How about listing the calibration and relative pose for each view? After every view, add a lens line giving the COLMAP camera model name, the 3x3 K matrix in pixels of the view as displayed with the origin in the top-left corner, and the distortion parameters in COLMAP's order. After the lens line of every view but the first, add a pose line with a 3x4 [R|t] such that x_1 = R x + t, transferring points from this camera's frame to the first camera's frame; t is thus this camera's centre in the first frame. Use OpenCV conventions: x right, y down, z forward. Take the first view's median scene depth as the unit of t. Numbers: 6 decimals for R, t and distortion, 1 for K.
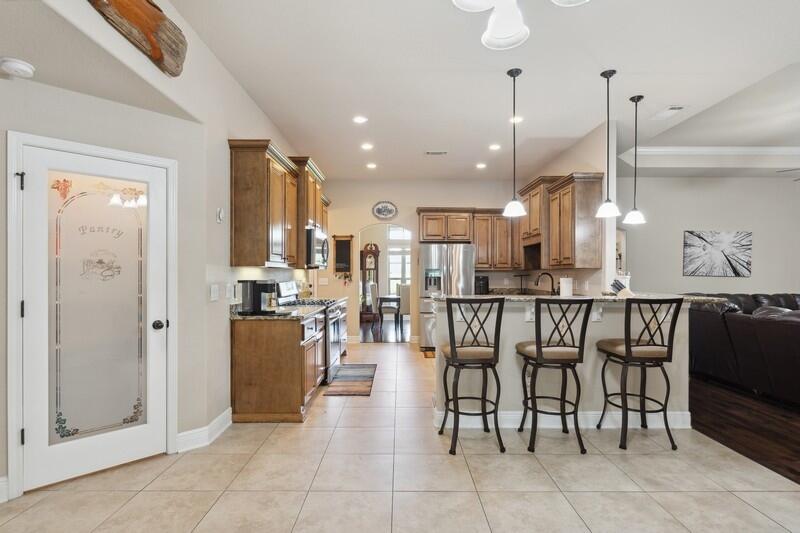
lens RADIAL K [[413.8, 0, 400.0], [0, 413.8, 266.5], [0, 0, 1]] dist [-0.004027, -0.000495]
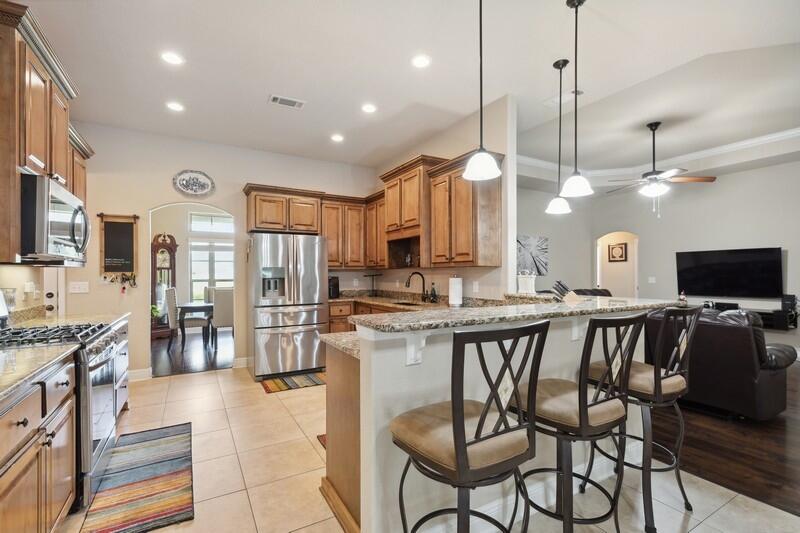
lens RADIAL K [[365.4, 0, 402.5], [0, 365.4, 271.8], [0, 0, 1]] dist [0.005080, 0.000328]
pose [[0.862774, -0.001659, 0.505587, -0.050505], [-0.004514, 0.999929, 0.010985, 0.005584], [-0.505569, -0.011760, 0.862706, 0.315524]]
